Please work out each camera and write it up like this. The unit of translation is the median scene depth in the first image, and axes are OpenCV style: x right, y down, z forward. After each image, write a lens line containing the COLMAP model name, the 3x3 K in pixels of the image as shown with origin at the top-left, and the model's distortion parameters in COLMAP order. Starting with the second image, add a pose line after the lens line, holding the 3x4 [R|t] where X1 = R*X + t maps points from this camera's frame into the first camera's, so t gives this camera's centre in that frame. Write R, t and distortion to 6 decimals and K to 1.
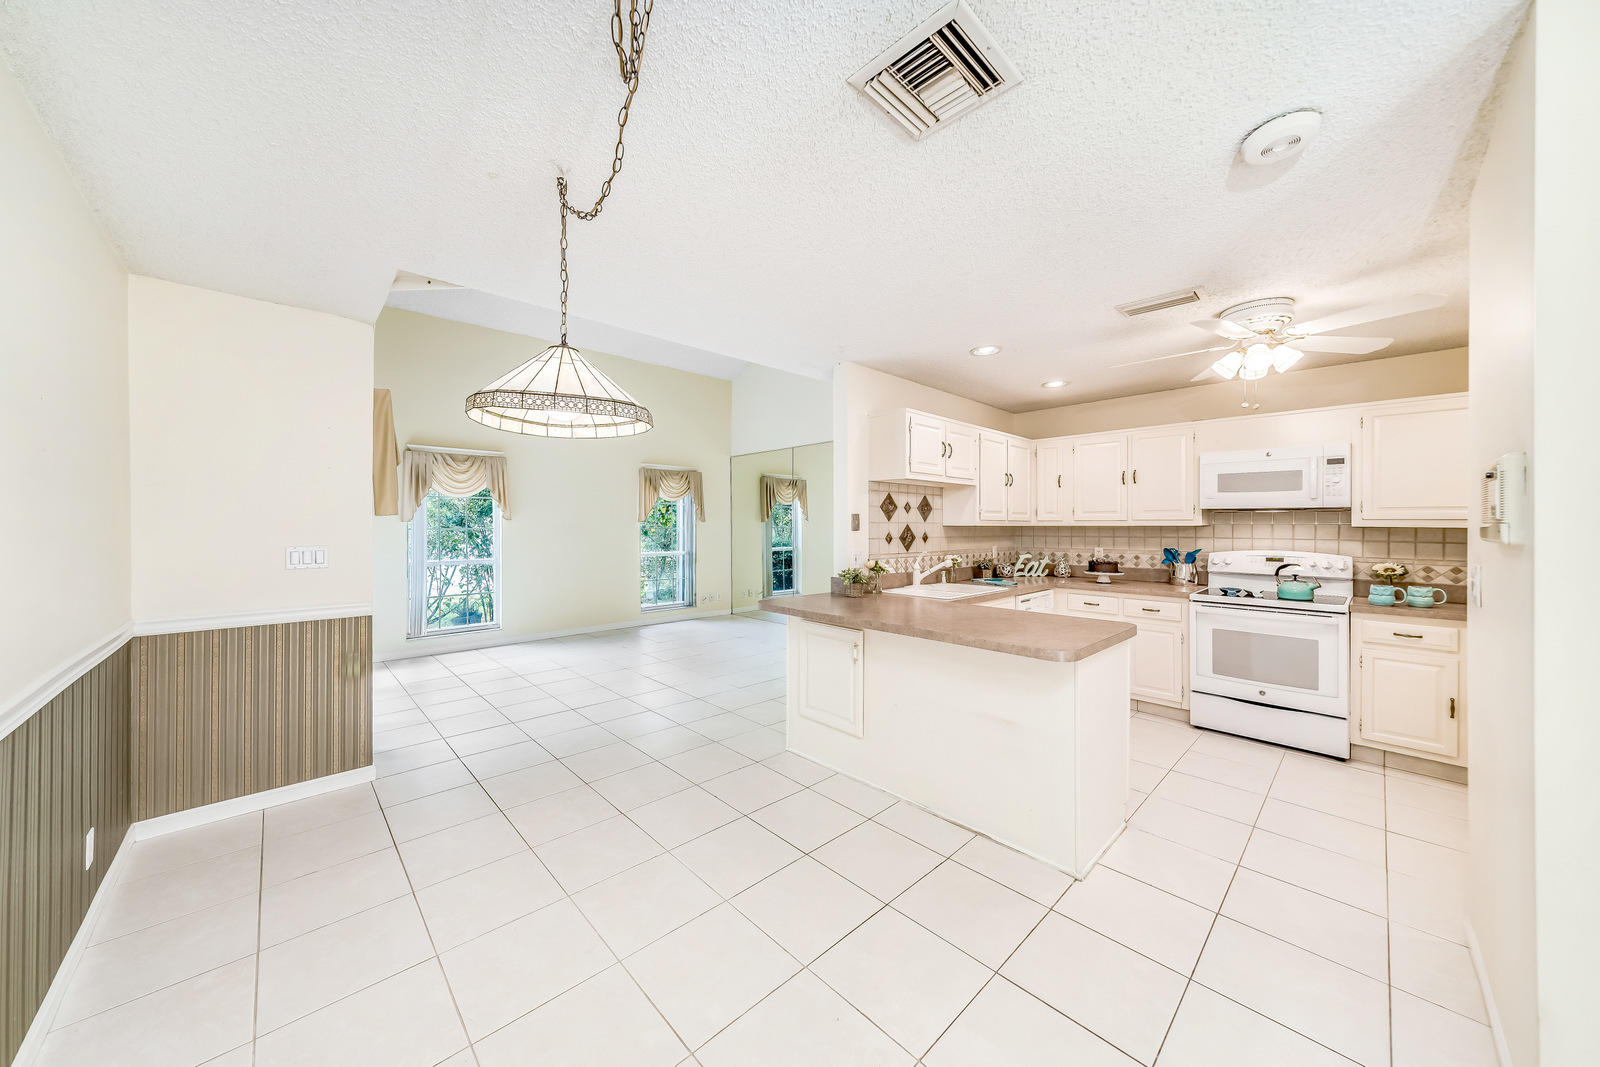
lens RADIAL K [[533.7, 0, 865.0], [0, 533.7, 520.2], [0, 0, 1]] dist [-0.001156, -0.000929]
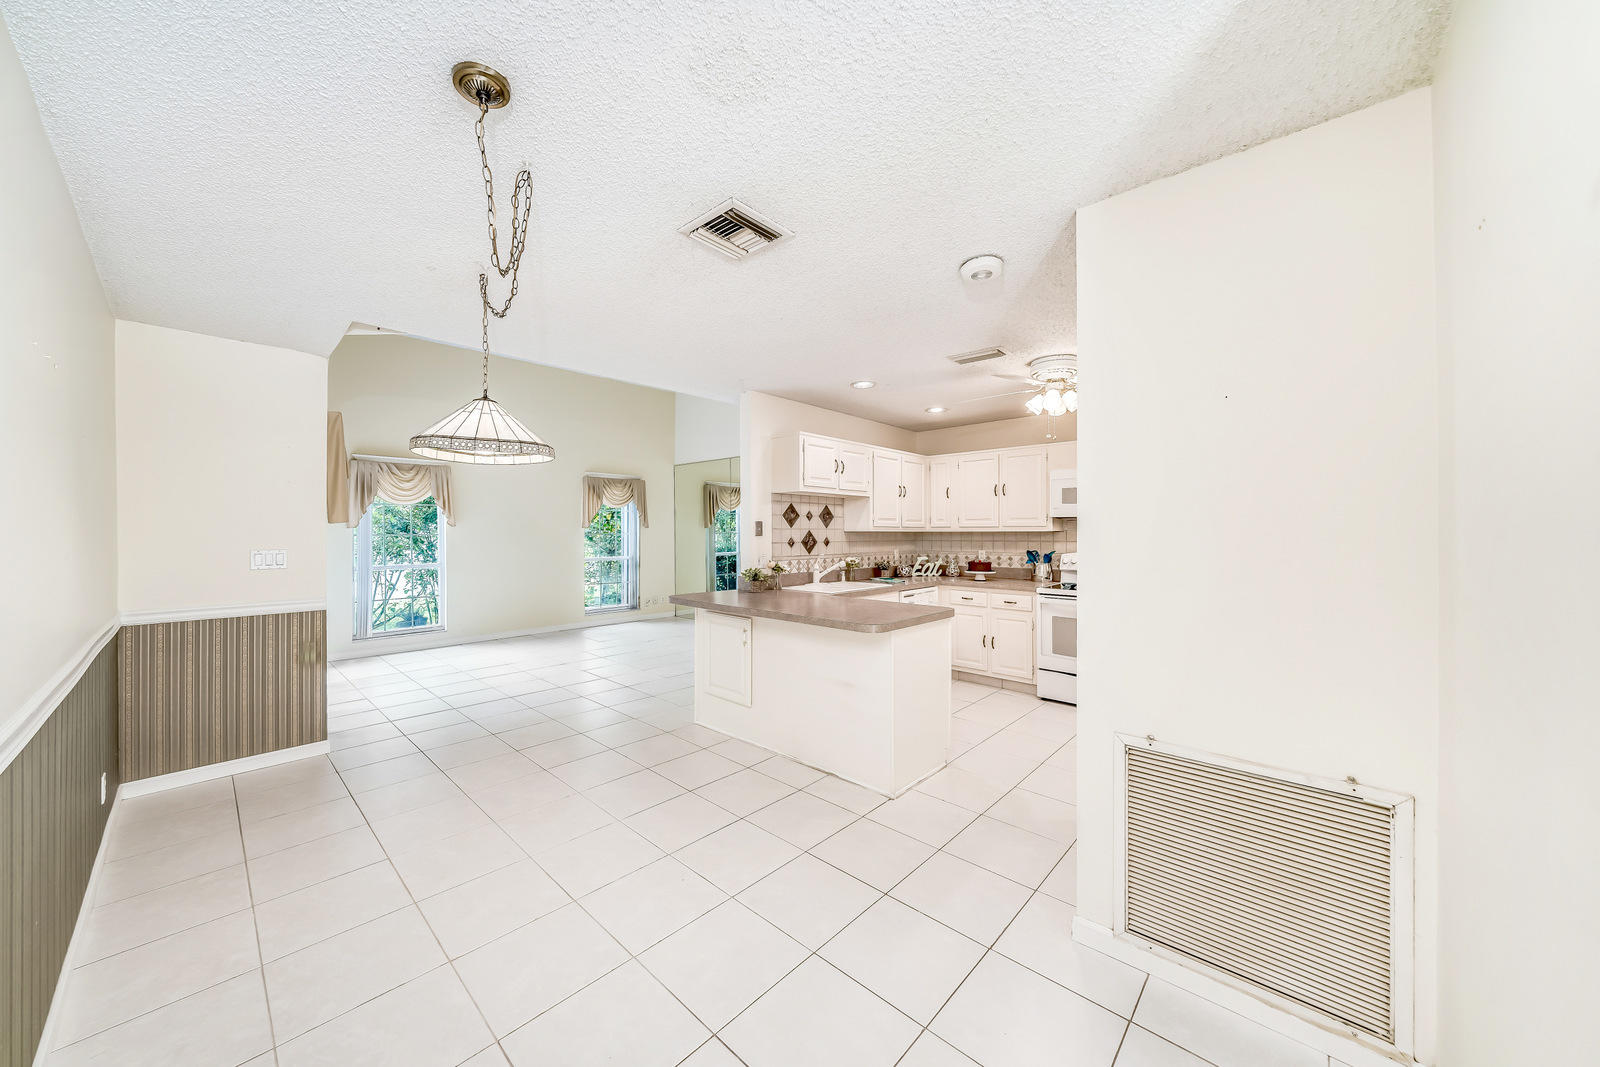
lens RADIAL K [[533.7, 0, 852.3], [0, 533.7, 527.5], [0, 0, 1]] dist [-0.001156, -0.000929]
pose [[0.998812, -0.000997, 0.048711, 0.116730], [0.000821, 0.999993, 0.003651, -0.002704], [-0.048715, -0.003607, 0.998806, -0.154374]]
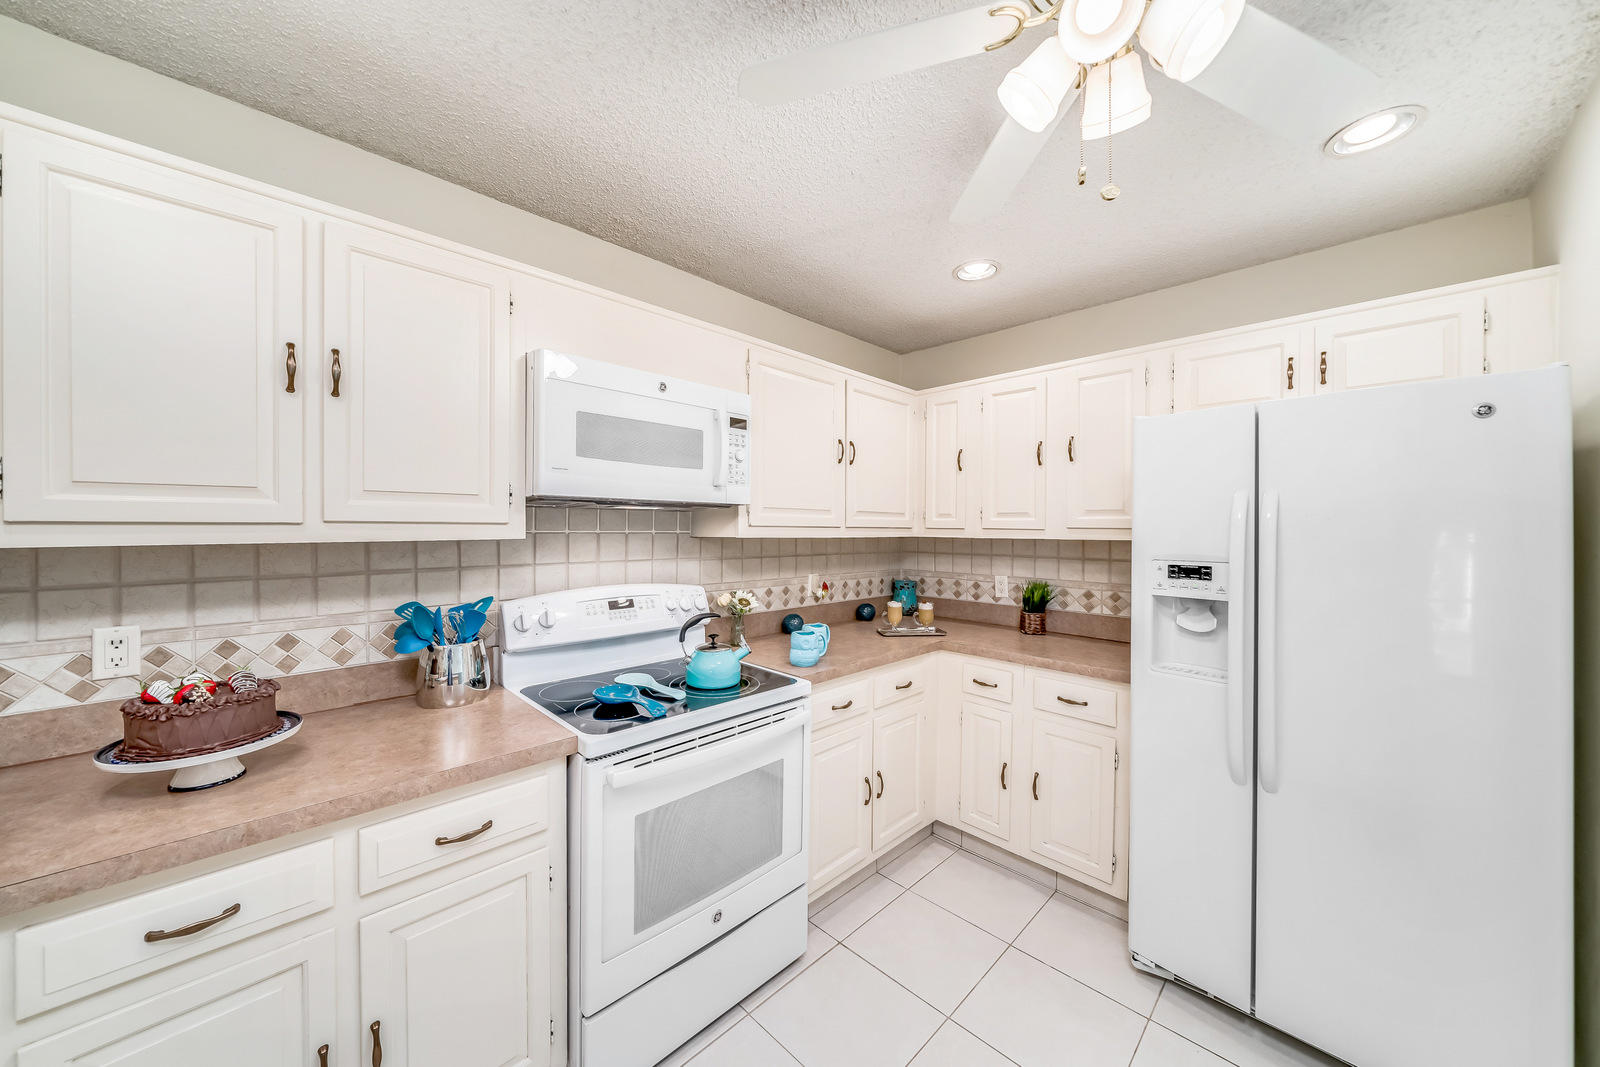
lens RADIAL K [[533.7, 0, 666.6], [0, 533.7, 530.6], [0, 0, 1]] dist [-0.001156, -0.000929]
pose [[0.118274, -0.012422, 0.992903, 0.242737], [-0.012364, 0.999826, 0.013982, -0.002463], [-0.992904, -0.013930, 0.118100, 0.792451]]
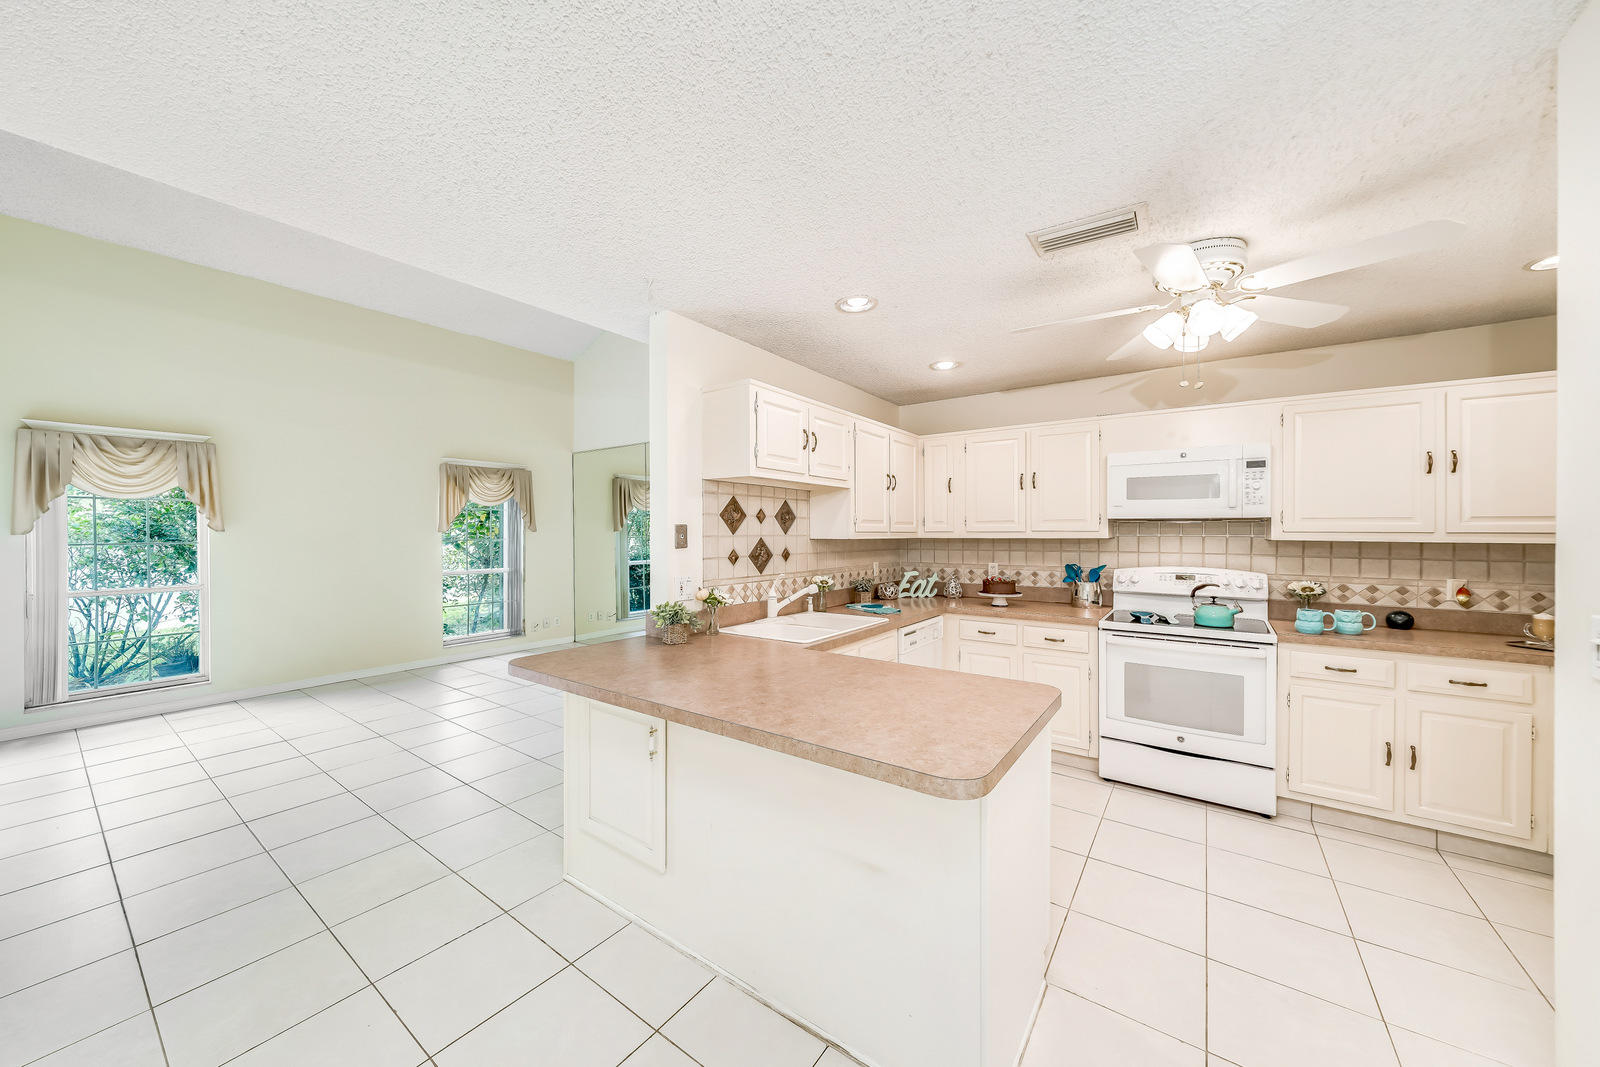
lens RADIAL K [[533.7, 0, 868.0], [0, 533.7, 532.3], [0, 0, 1]] dist [-0.001156, -0.000929]
pose [[0.978963, -0.003667, 0.204006, 0.074367], [0.001705, 0.999951, 0.009791, -0.008015], [-0.204032, -0.009237, 0.978921, 0.224082]]
